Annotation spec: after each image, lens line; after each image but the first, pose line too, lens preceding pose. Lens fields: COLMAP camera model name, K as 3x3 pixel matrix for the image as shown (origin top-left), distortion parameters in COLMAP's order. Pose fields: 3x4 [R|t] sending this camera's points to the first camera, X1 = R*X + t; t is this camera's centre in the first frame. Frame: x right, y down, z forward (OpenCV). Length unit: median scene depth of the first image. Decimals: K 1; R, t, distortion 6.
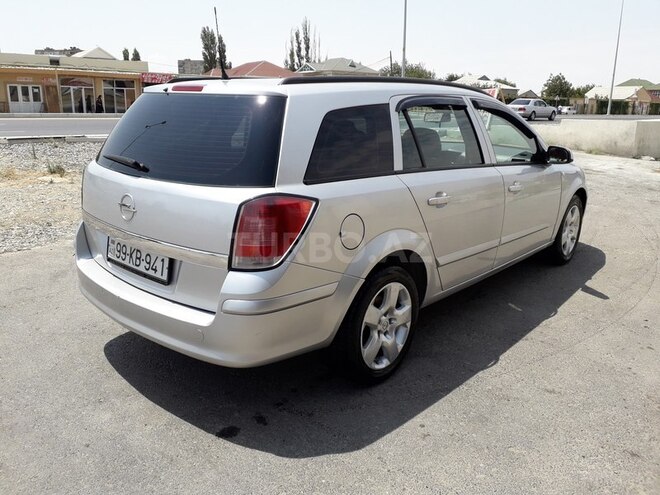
lens RADIAL K [[519.4, 0, 314.7], [0, 519.4, 244.0], [0, 0, 1]] dist [-0.002803, -0.010102]
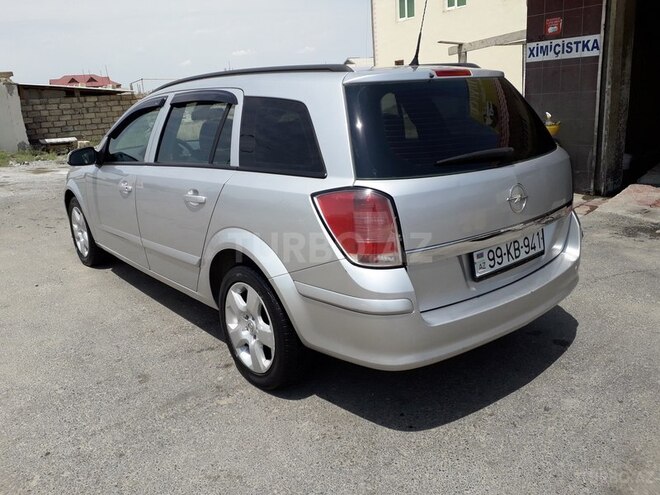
lens RADIAL K [[519.4, 0, 314.7], [0, 519.4, 244.0], [0, 0, 1]] dist [-0.002803, -0.010102]
pose [[0.151882, -0.284505, 0.946567, -1.201581], [0.304046, 0.924689, 0.229144, -0.289842], [-0.940472, 0.252997, 0.226946, 1.048319]]
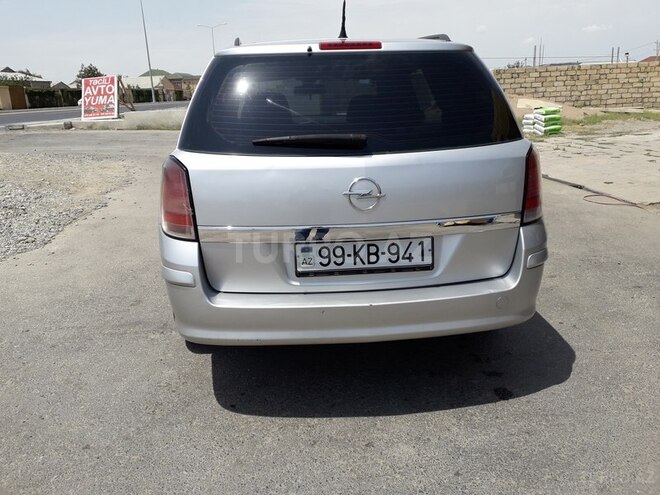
lens RADIAL K [[519.4, 0, 314.7], [0, 519.4, 244.0], [0, 0, 1]] dist [-0.002803, -0.010102]
pose [[0.680545, -0.235459, 0.693843, -0.893110], [0.224920, 0.968372, 0.108012, -0.088662], [-0.697331, 0.082552, 0.711980, 0.448071]]
